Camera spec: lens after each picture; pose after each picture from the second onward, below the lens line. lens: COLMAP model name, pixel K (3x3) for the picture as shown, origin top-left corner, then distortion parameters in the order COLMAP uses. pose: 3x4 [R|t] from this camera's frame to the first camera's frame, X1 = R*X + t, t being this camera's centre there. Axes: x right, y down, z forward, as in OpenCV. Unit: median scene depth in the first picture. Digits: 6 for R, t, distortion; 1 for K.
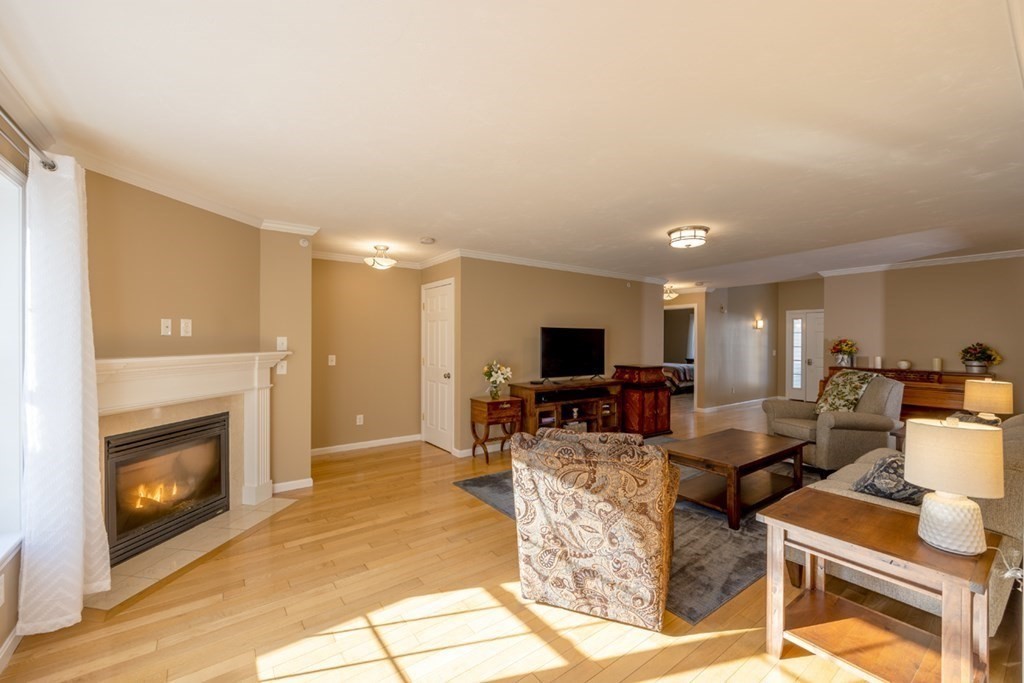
lens RADIAL K [[422.3, 0, 505.1], [0, 422.3, 341.9], [0, 0, 1]] dist [-0.003574, 0.001278]
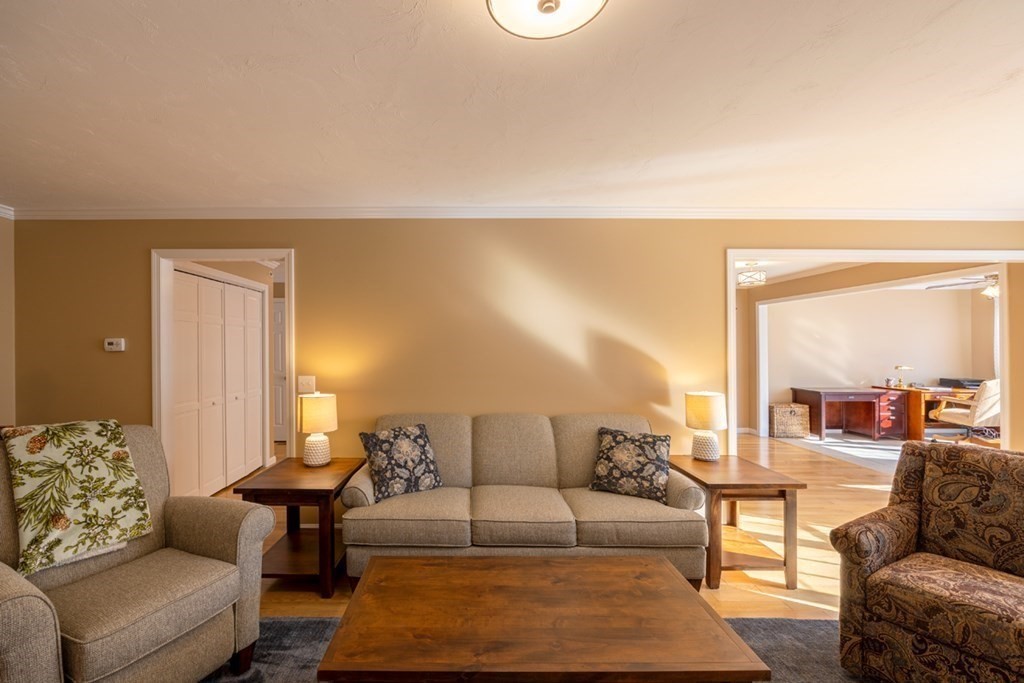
lens RADIAL K [[422.3, 0, 477.2], [0, 422.3, 351.2], [0, 0, 1]] dist [-0.003574, 0.001278]
pose [[-0.815847, -0.013736, 0.578105, 0.281931], [-0.004407, 0.999836, 0.017537, -0.008370], [-0.578252, 0.011760, -0.815774, 1.093777]]
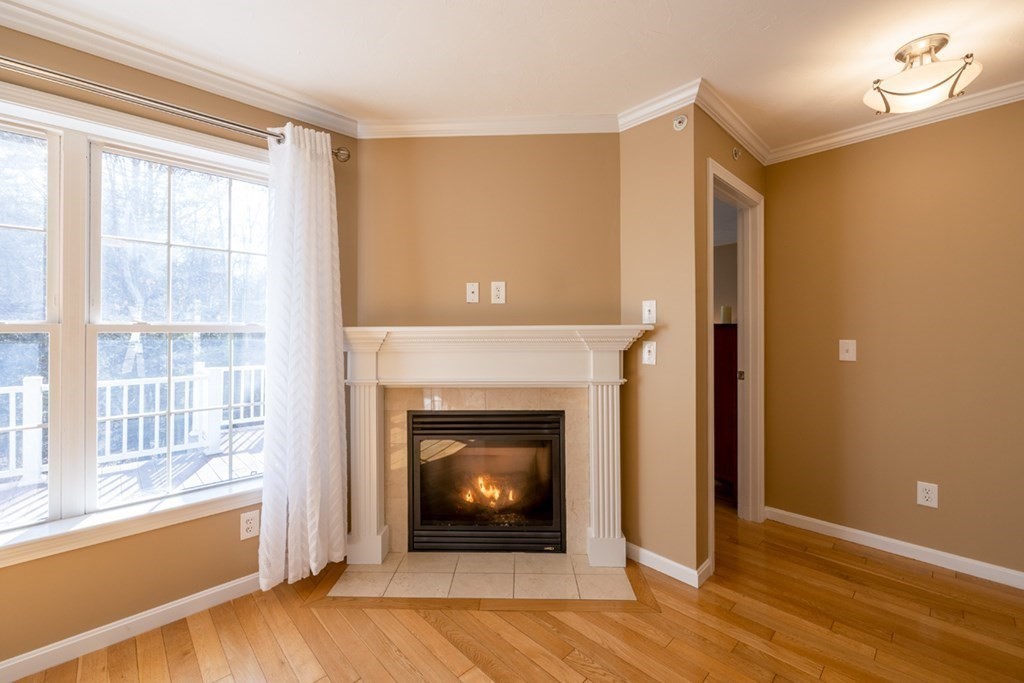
lens RADIAL K [[422.3, 0, 513.8], [0, 422.3, 329.8], [0, 0, 1]] dist [-0.003574, 0.001278]
pose [[0.158277, -0.007988, -0.987362, 0.016988], [-0.002349, 0.999961, -0.008467, 0.028865], [0.987392, 0.003660, 0.158252, 0.609891]]
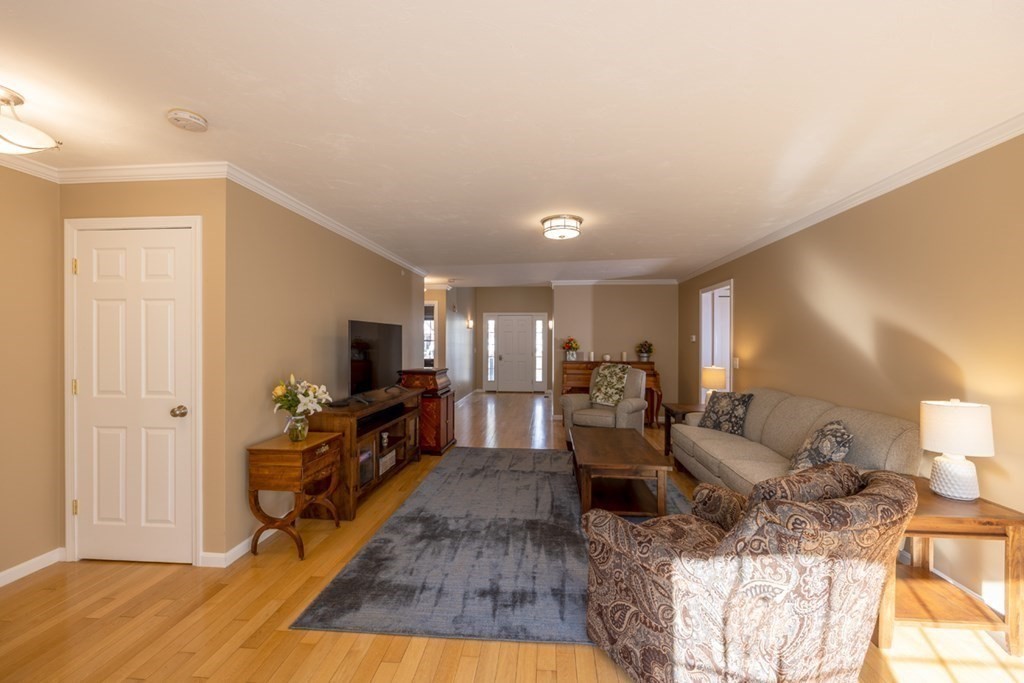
lens RADIAL K [[422.3, 0, 514.2], [0, 422.3, 344.2], [0, 0, 1]] dist [-0.003574, 0.001278]
pose [[0.649100, -0.011177, 0.760621, -0.288111], [0.005361, 0.999934, 0.010118, -0.002454], [-0.760684, -0.002490, 0.649117, 0.423225]]
